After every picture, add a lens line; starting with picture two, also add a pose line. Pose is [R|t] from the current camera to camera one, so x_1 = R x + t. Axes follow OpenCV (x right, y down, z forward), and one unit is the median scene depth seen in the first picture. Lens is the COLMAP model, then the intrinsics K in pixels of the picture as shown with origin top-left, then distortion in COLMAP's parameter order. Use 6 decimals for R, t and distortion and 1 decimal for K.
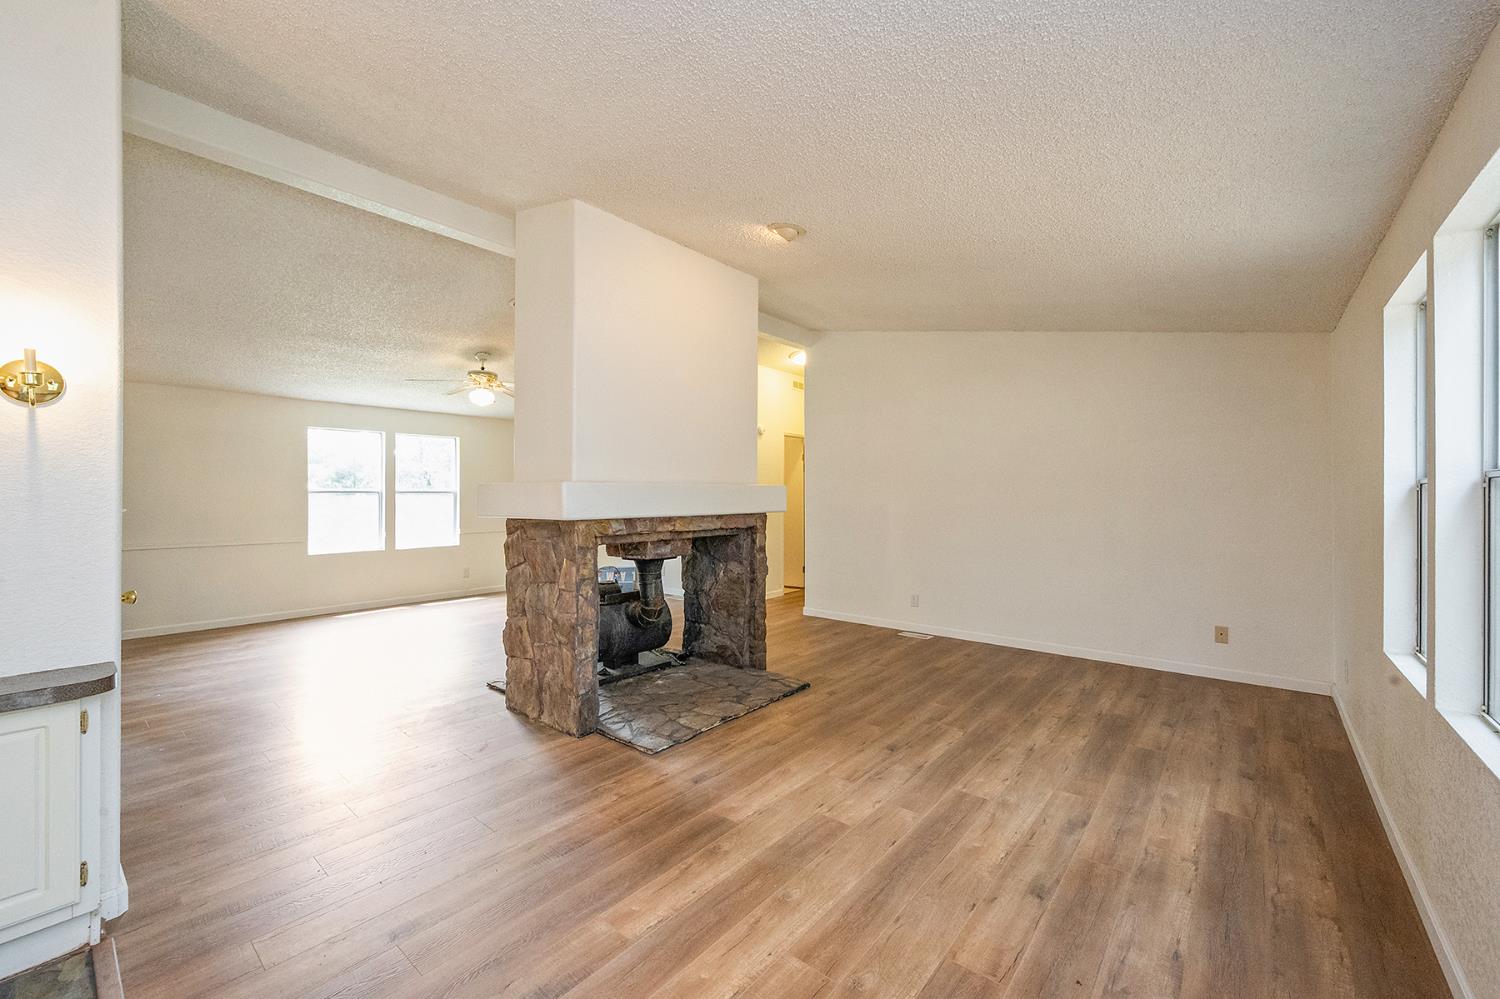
lens RADIAL K [[603.5, 0, 734.1], [0, 603.5, 498.1], [0, 0, 1]] dist [-0.001420, 0.000857]
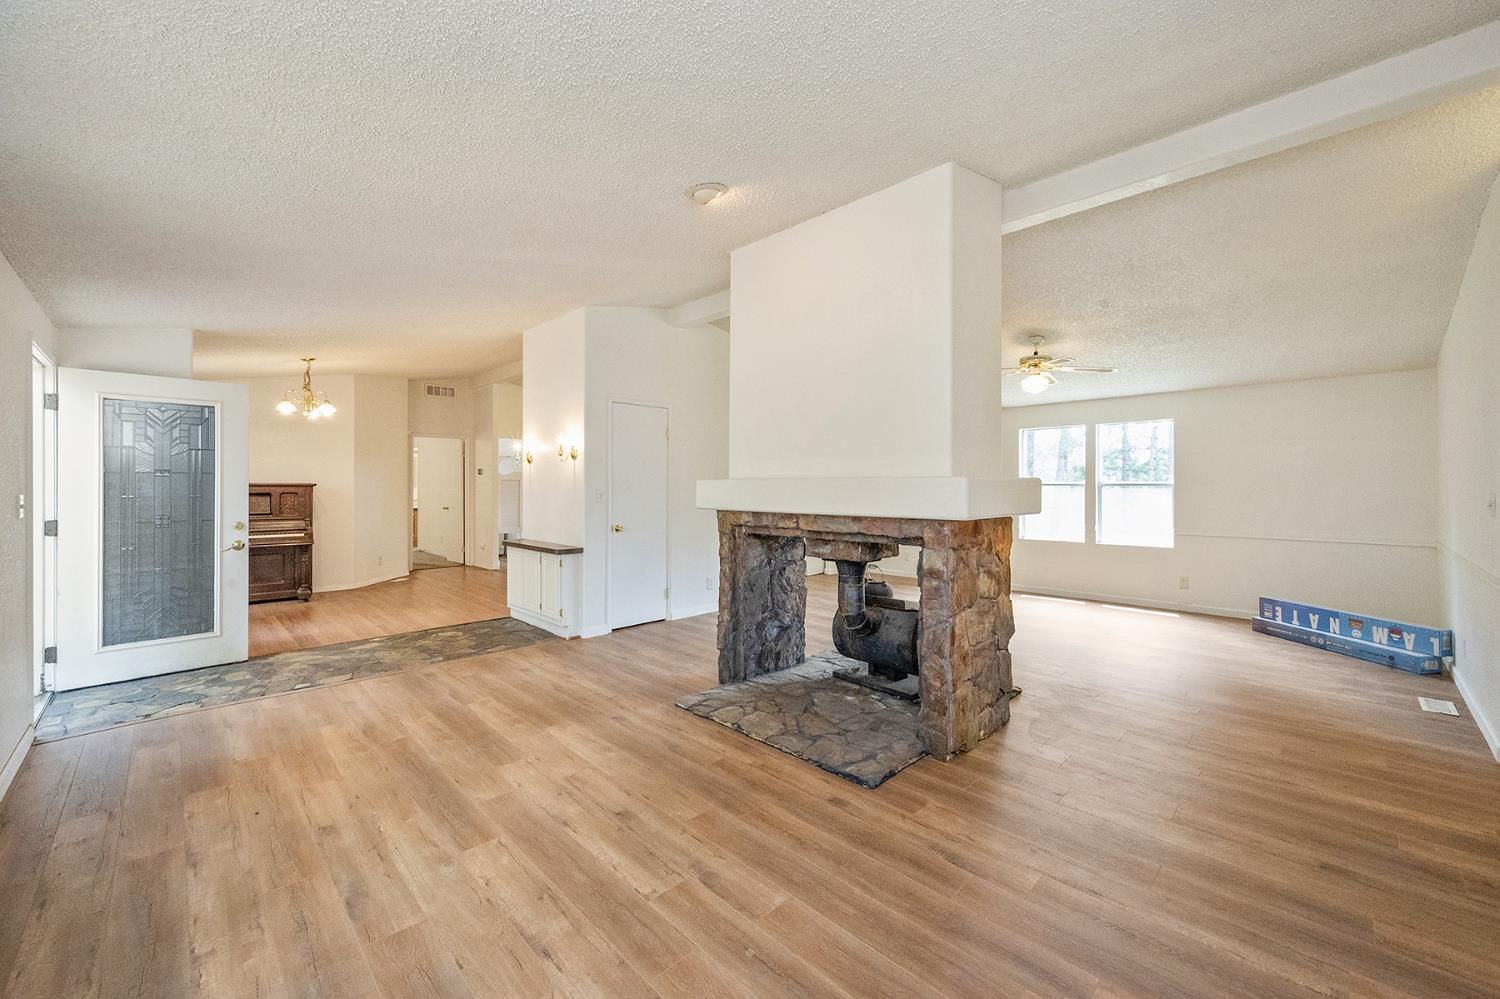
lens RADIAL K [[603.5, 0, 771.1], [0, 603.5, 483.5], [0, 0, 1]] dist [-0.001420, 0.000857]
pose [[-0.075138, -0.001352, -0.997172, 0.977322], [-0.005515, 0.999984, -0.000940, -0.017907], [0.997158, 0.005429, -0.075145, 1.179364]]
